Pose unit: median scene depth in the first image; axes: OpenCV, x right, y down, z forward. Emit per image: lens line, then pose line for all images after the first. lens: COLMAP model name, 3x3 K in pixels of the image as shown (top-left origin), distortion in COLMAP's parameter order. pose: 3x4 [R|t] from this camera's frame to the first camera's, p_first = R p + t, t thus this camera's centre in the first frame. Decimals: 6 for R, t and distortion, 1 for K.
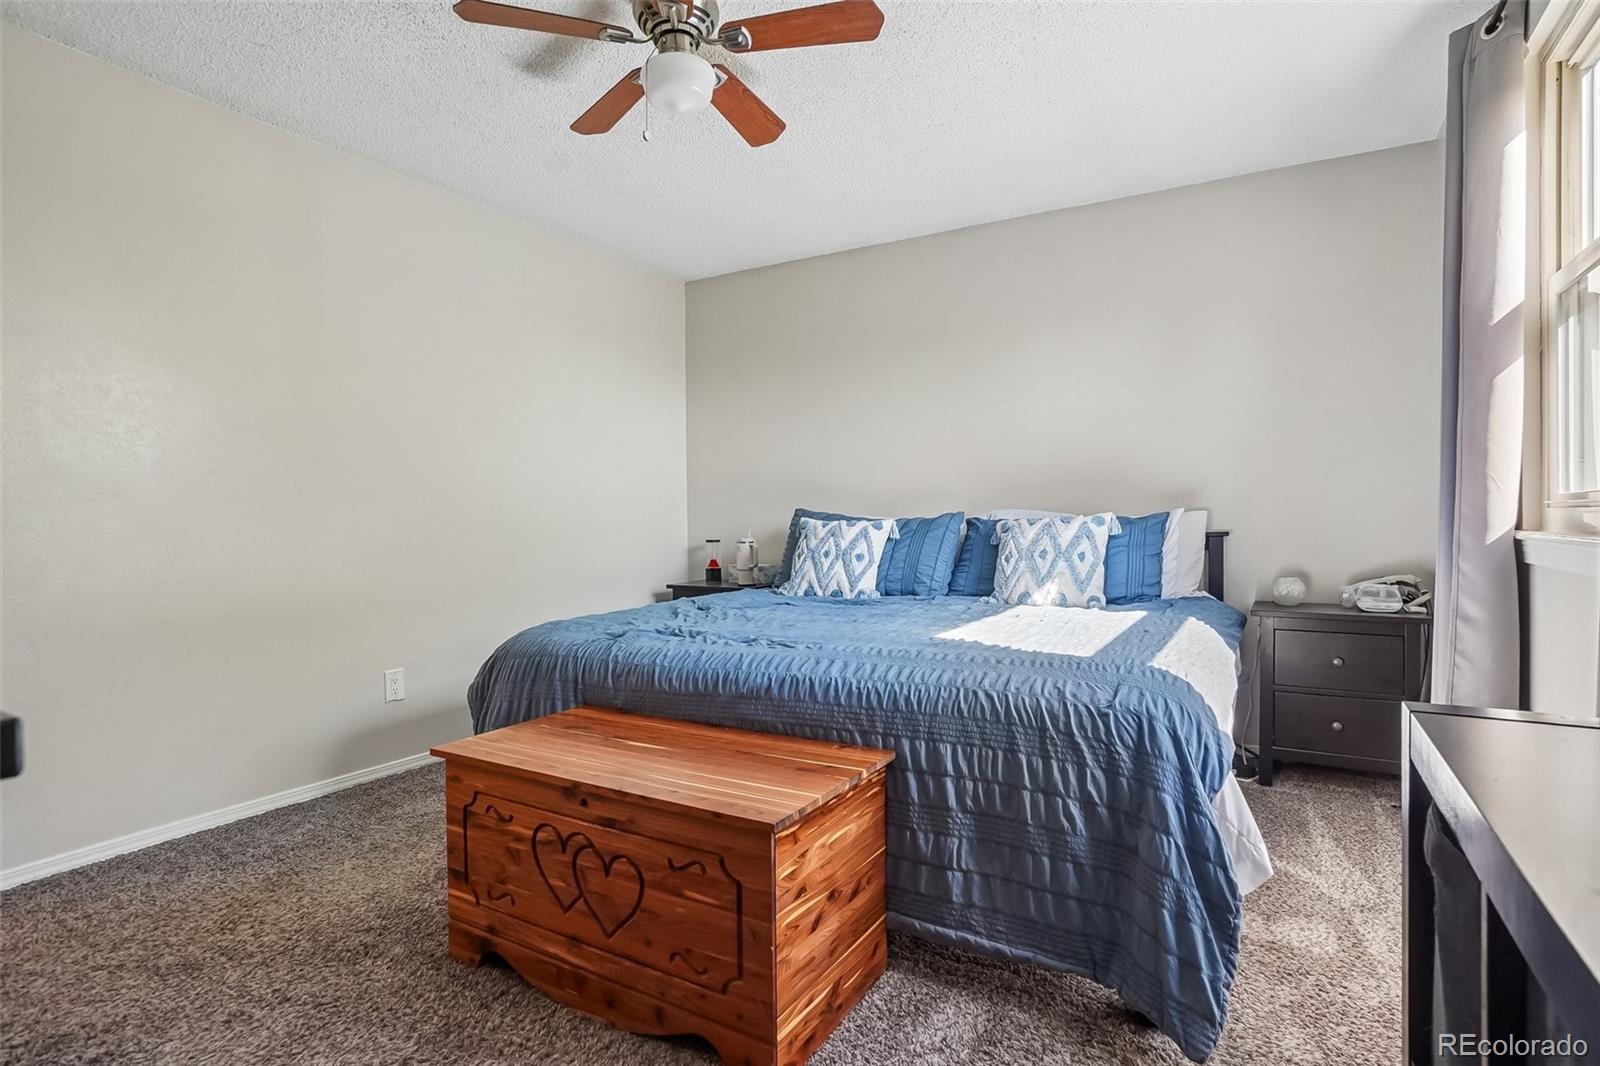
lens RADIAL K [[788.9, 0, 797.3], [0, 788.9, 528.3], [0, 0, 1]] dist [-0.055572, 0.025256]
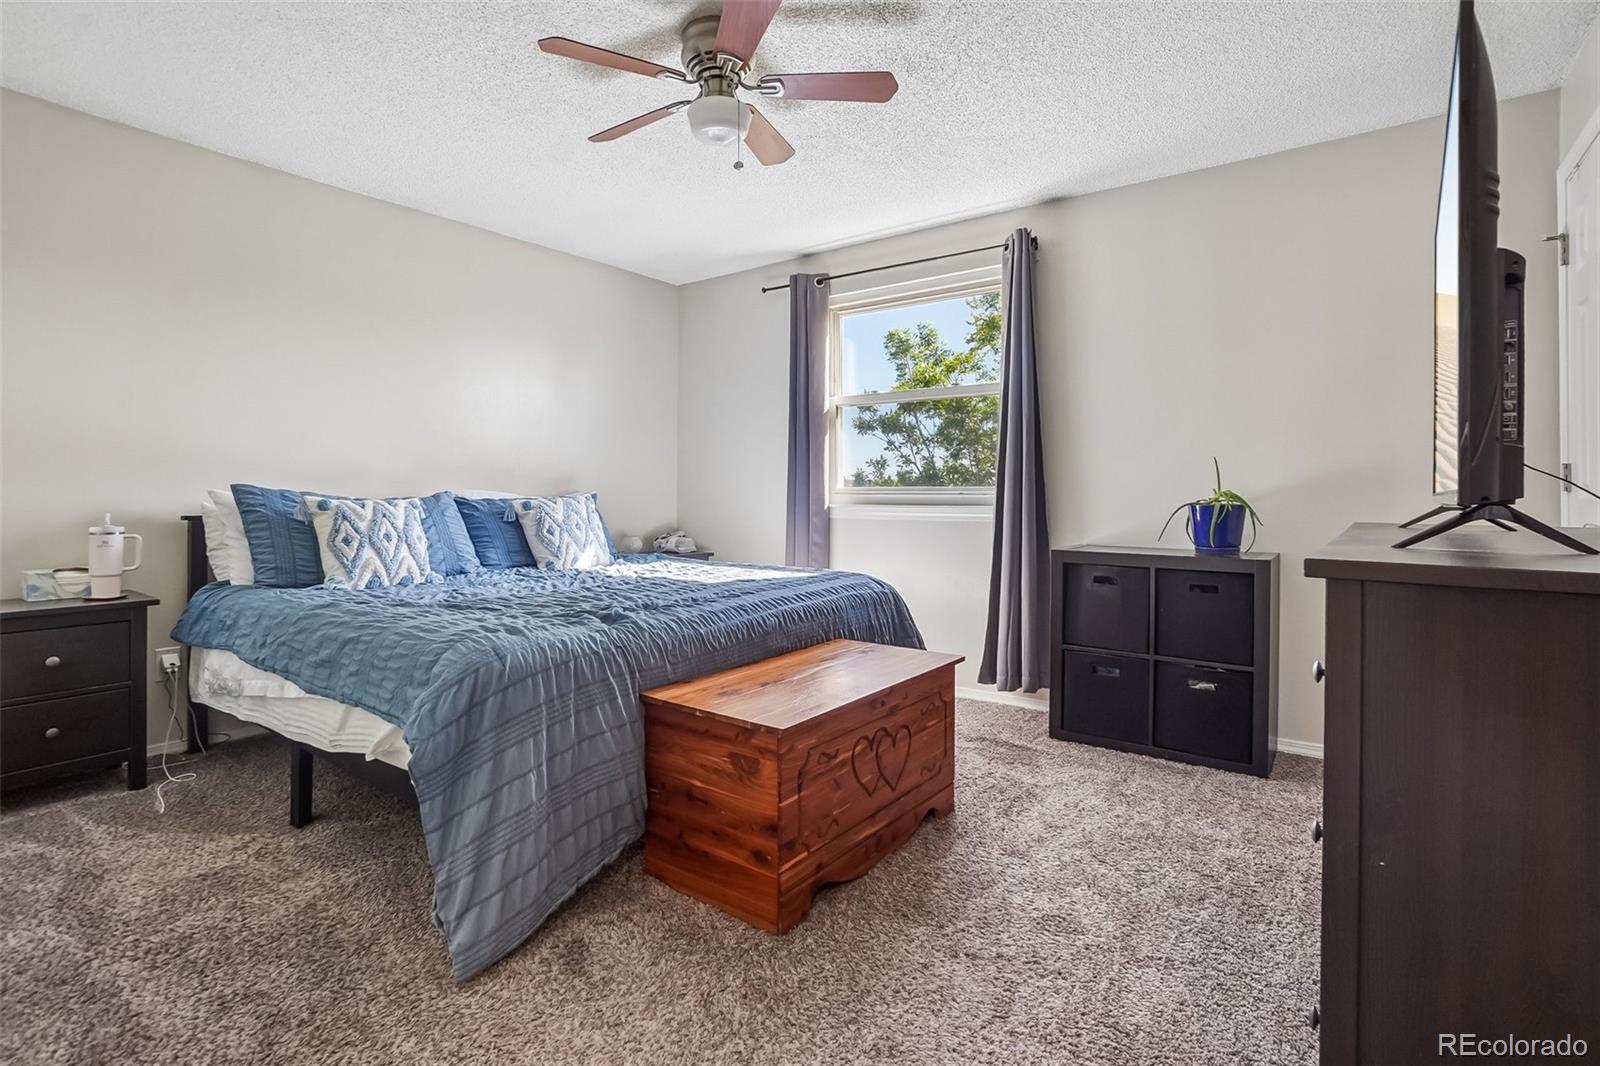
lens RADIAL K [[756.6, 0, 801.0], [0, 756.6, 523.6], [0, 0, 1]] dist [-0.072688, 0.032254]
pose [[0.115753, -0.023050, 0.993010, -1.404197], [0.008921, 0.999715, 0.022166, 0.006870], [-0.993238, 0.006293, 0.115926, 0.876587]]
